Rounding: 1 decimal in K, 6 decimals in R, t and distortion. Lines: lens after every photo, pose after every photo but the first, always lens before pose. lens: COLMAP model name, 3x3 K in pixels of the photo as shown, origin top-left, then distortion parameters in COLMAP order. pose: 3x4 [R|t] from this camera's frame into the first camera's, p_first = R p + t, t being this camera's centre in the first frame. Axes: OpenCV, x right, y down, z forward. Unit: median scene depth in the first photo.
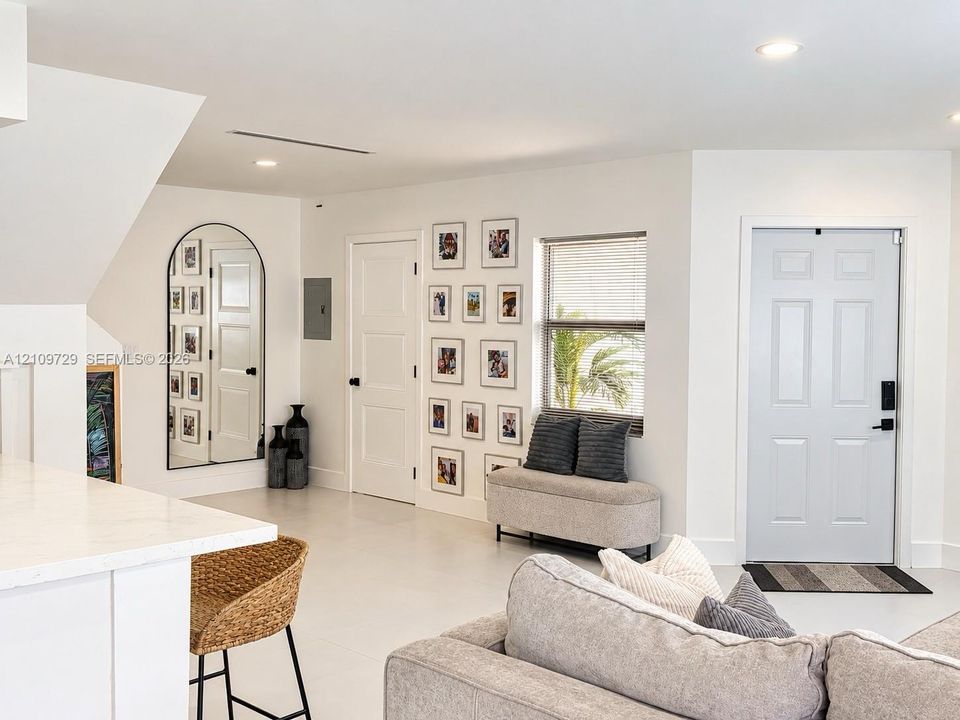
lens RADIAL K [[980.9, 0, 480.0], [0, 980.9, 360.0], [0, 0, 1]] dist [0.078217, 0.004631]
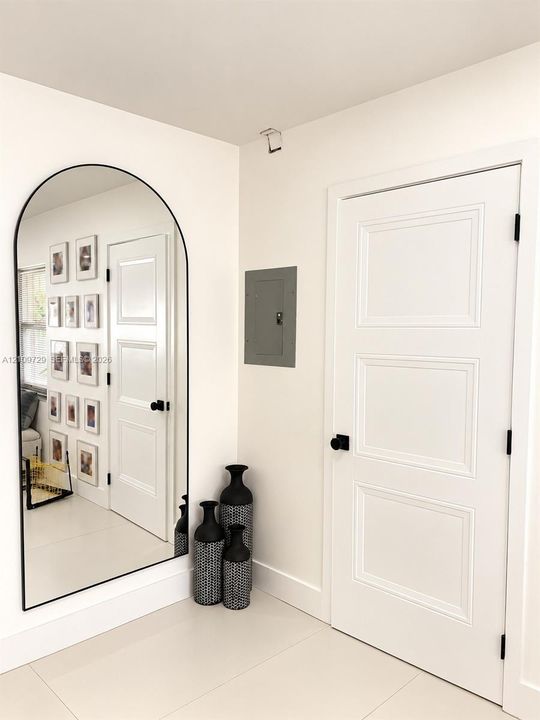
lens RADIAL K [[538.6, 0, 270.0], [0, 538.6, 360.0], [0, 0, 1]] dist [0.002271, 0.003247]
pose [[0.999989, -0.004163, -0.002336, -0.272068], [0.004196, 0.999884, 0.014615, -0.050276], [0.002275, -0.014625, 0.999890, 1.083172]]
